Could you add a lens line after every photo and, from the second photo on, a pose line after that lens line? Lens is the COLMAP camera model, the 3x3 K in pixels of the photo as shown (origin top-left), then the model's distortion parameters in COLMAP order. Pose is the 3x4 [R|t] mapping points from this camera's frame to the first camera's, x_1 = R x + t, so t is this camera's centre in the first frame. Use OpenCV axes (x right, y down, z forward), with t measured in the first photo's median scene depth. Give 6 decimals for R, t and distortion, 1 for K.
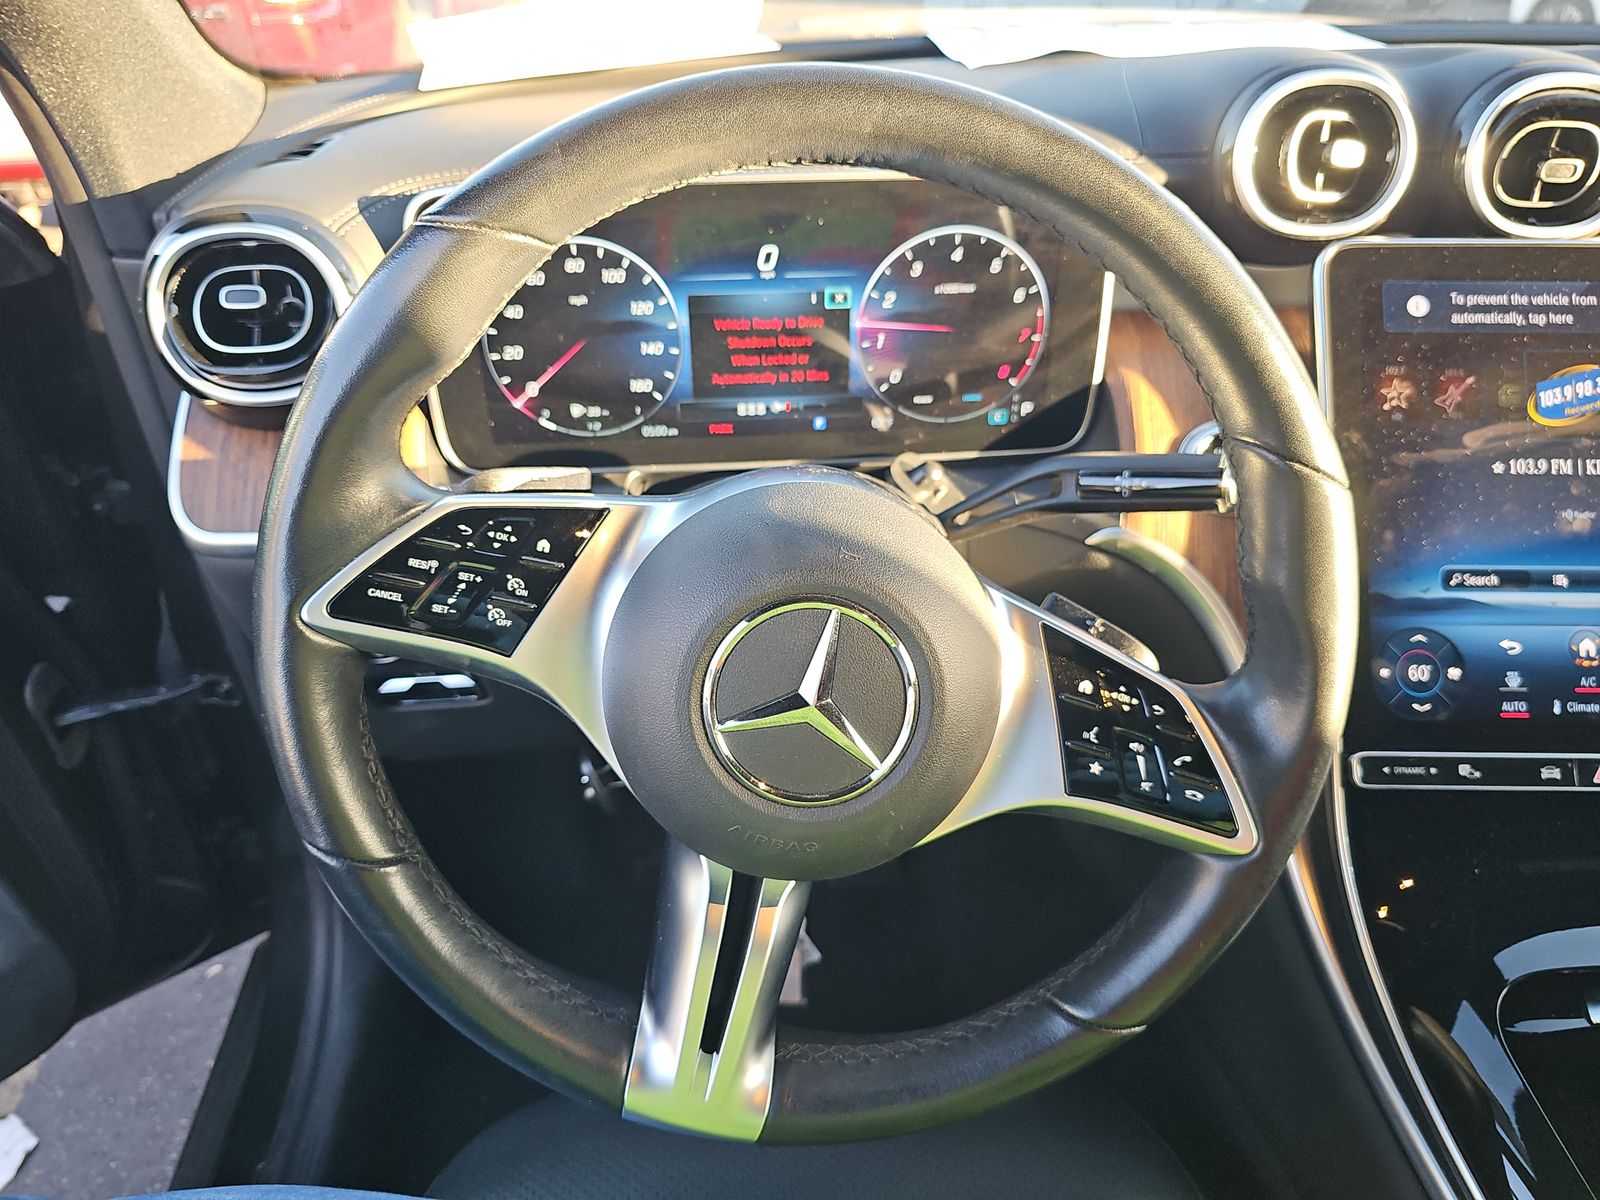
lens RADIAL K [[1070.1, 0, 797.7], [0, 1070.1, 611.8], [0, 0, 1]] dist [0.058398, -0.064910]
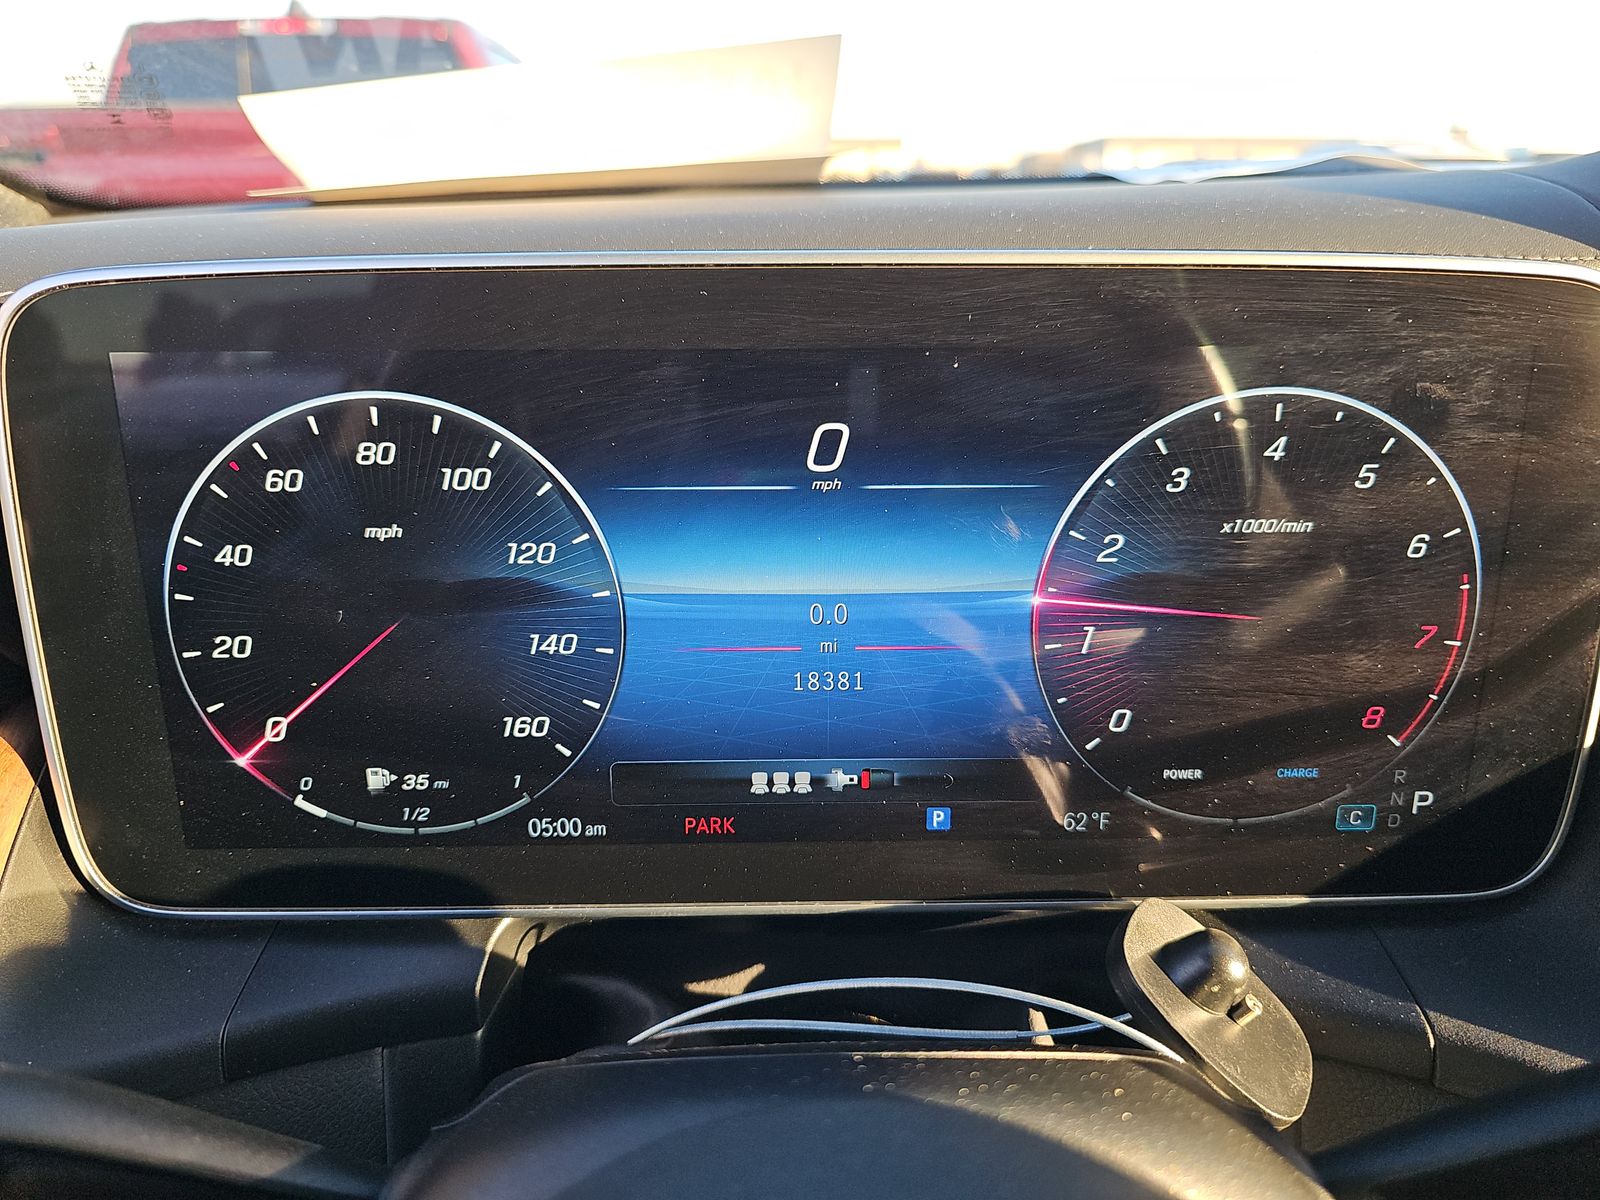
lens RADIAL K [[1070.1, 0, 797.7], [0, 1070.1, 611.8], [0, 0, 1]] dist [0.058398, -0.064910]
pose [[0.998541, 0.023668, -0.048529, -0.016866], [-0.035079, 0.967649, -0.249848, -0.149869], [0.041046, 0.251186, 0.967068, 0.571172]]
